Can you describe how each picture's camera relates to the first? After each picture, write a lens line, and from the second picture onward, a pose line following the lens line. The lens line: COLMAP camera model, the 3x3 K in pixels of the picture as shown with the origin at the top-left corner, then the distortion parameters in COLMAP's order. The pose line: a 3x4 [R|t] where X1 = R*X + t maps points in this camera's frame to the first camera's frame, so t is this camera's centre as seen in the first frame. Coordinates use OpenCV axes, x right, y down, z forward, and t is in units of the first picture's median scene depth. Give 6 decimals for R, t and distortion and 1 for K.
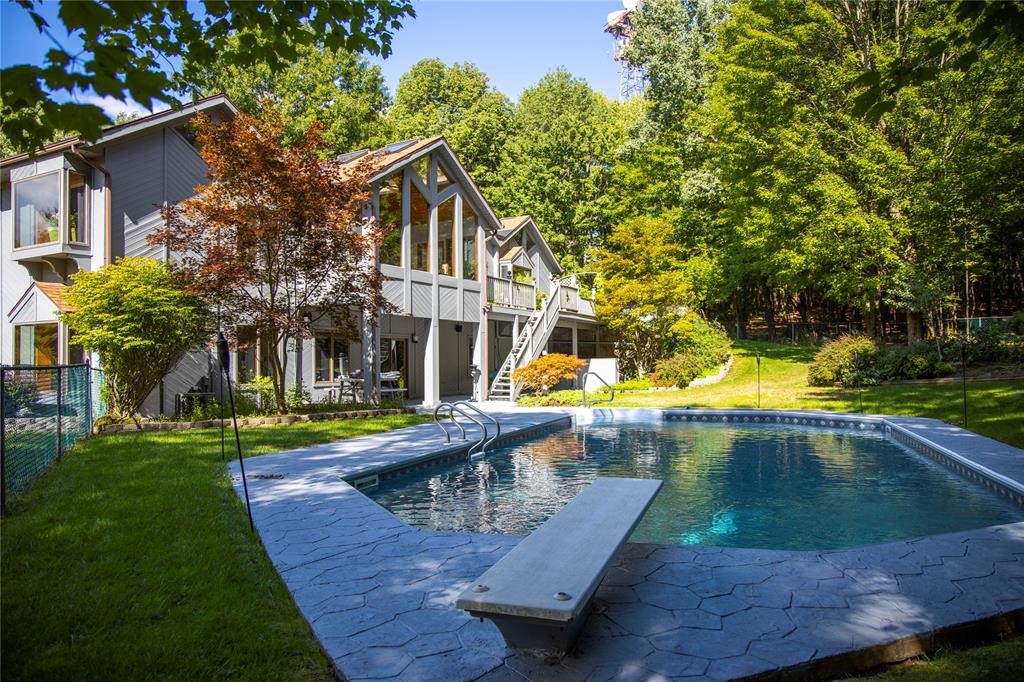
lens RADIAL K [[726.1, 0, 512.0], [0, 726.1, 341.0], [0, 0, 1]] dist [-0.051696, 0.002168]
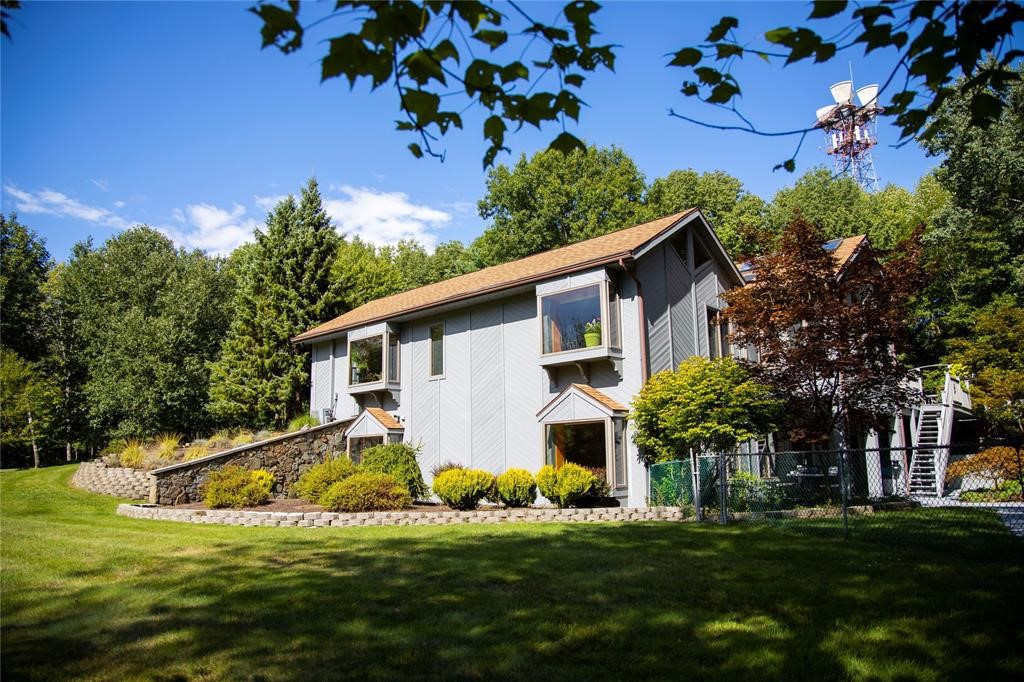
lens RADIAL K [[726.1, 0, 512.0], [0, 726.1, 341.0], [0, 0, 1]] dist [-0.051696, 0.002168]
pose [[0.970982, -0.045382, -0.234809, -0.227910], [0.011006, 0.989270, -0.145685, 0.006647], [0.238901, 0.138873, 0.961062, -0.051855]]
